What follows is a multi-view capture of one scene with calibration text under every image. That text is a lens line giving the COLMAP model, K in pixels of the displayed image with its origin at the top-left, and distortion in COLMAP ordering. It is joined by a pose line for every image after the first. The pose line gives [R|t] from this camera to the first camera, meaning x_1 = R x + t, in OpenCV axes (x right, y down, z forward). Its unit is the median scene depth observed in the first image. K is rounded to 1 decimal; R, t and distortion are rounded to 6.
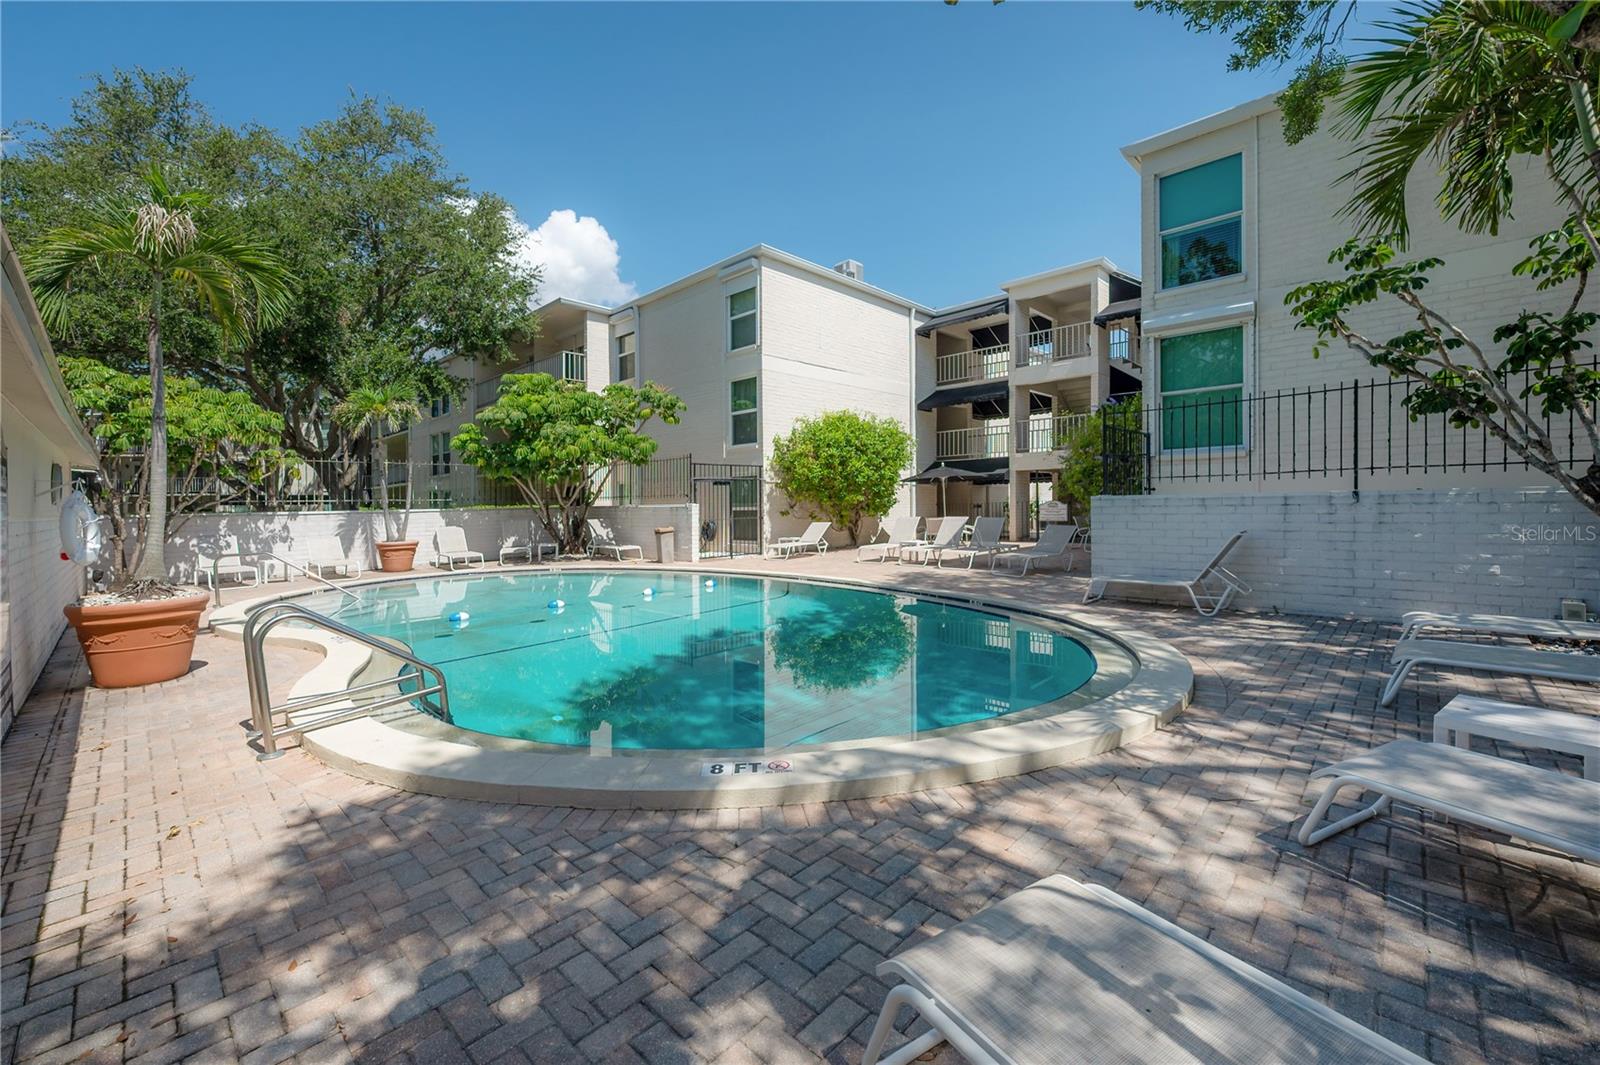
lens RADIAL K [[636.5, 0, 802.9], [0, 636.5, 524.3], [0, 0, 1]] dist [-0.008580, 0.000297]
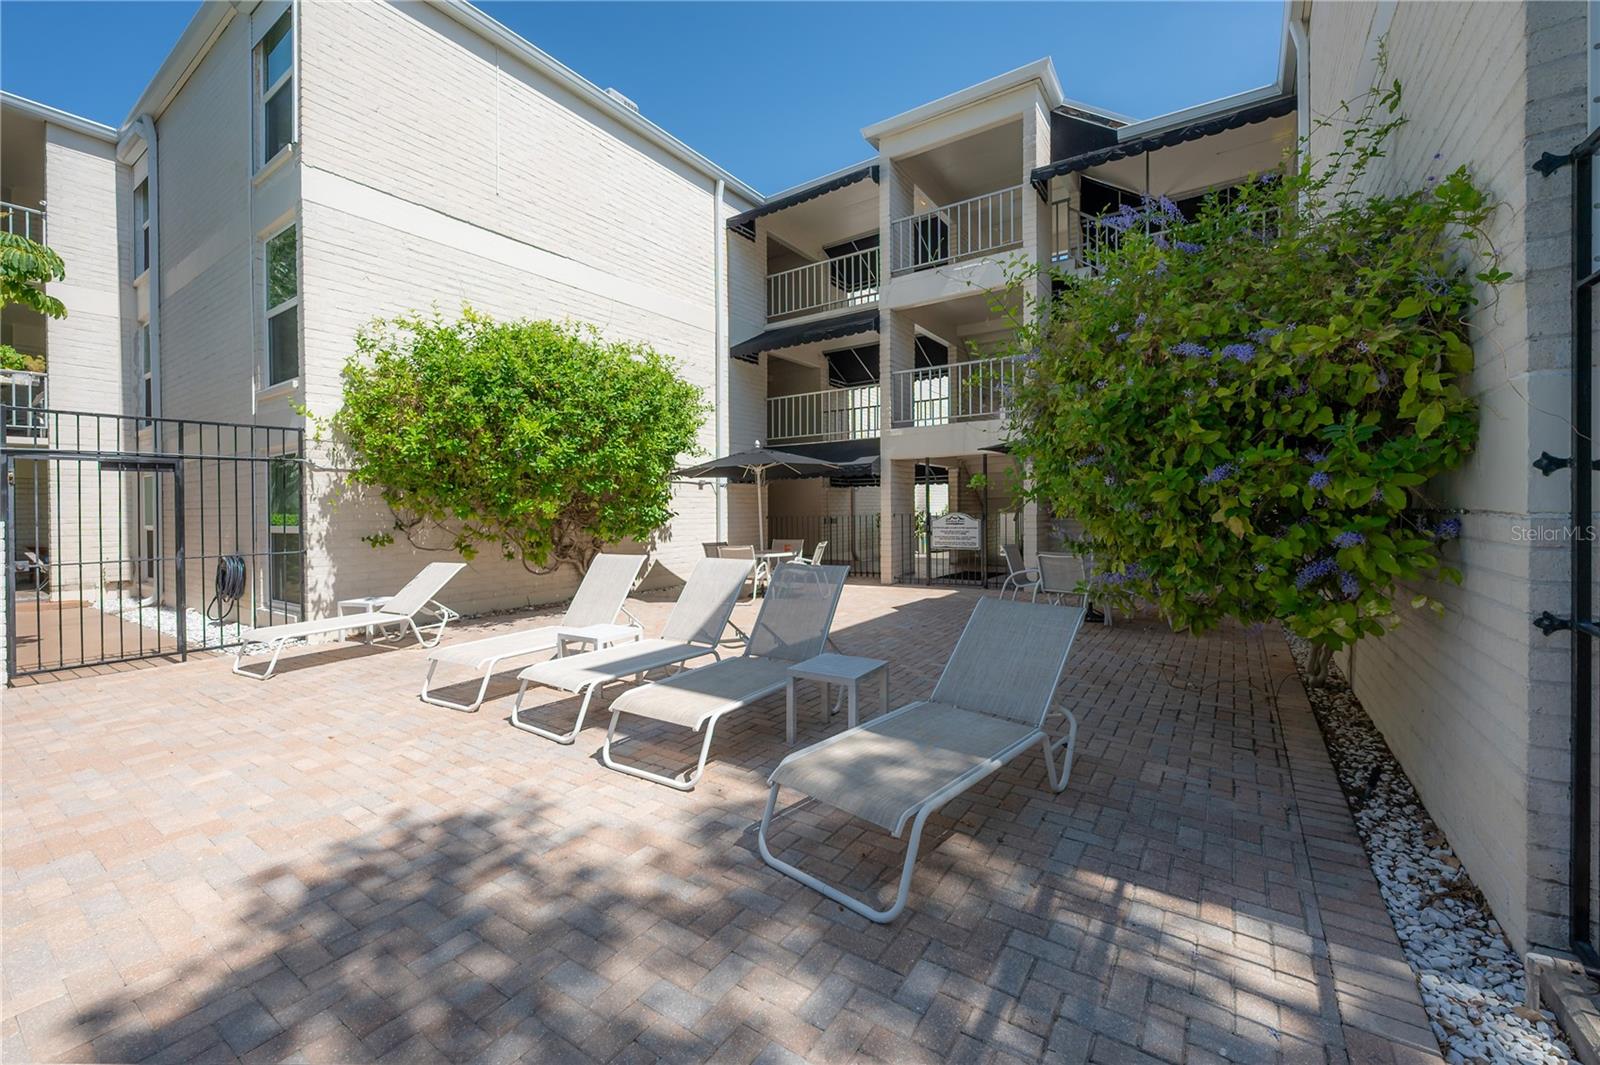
lens RADIAL K [[636.5, 0, 792.2], [0, 636.5, 524.6], [0, 0, 1]] dist [-0.008580, 0.000297]
pose [[0.988047, -0.000290, 0.154154, 0.154691], [0.002555, 0.999892, -0.014495, -0.017913], [-0.154133, 0.014716, 0.987940, 0.438370]]
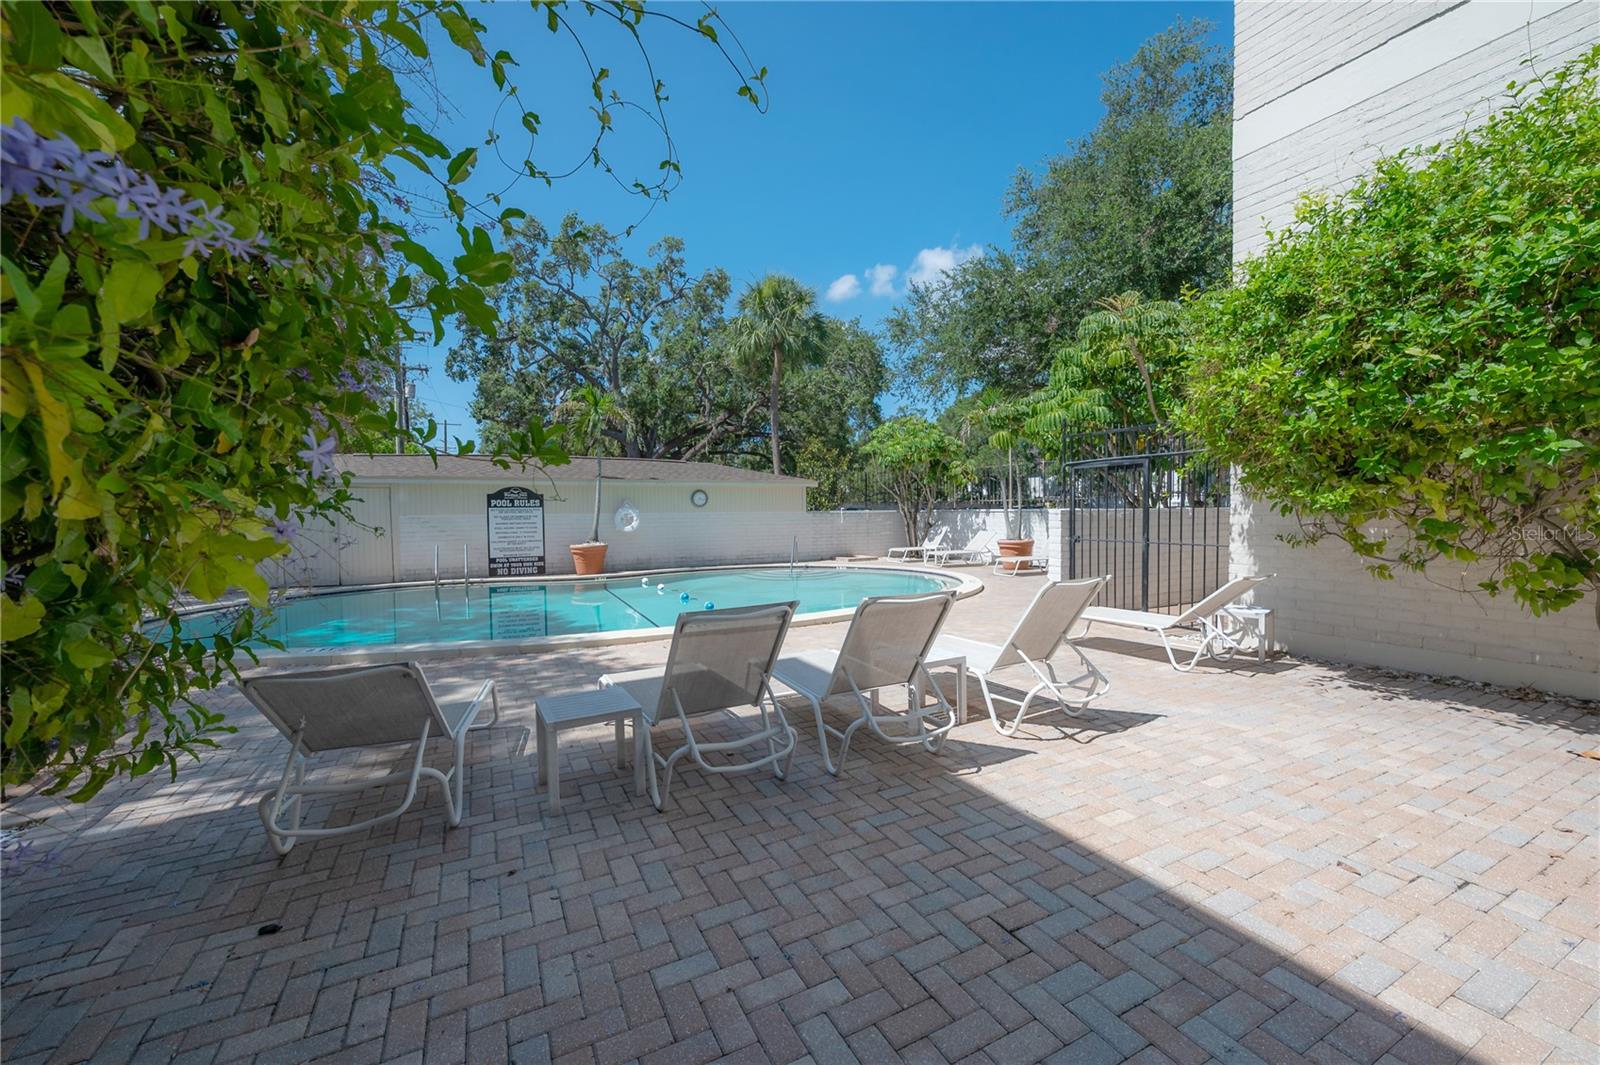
lens RADIAL K [[636.5, 0, 804.8], [0, 636.5, 532.4], [0, 0, 1]] dist [-0.008580, 0.000297]
pose [[-0.347296, 0.037726, -0.936996, 0.324276], [-0.004828, 0.999105, 0.042016, -0.027491], [0.937743, 0.019115, -0.346803, 0.724274]]
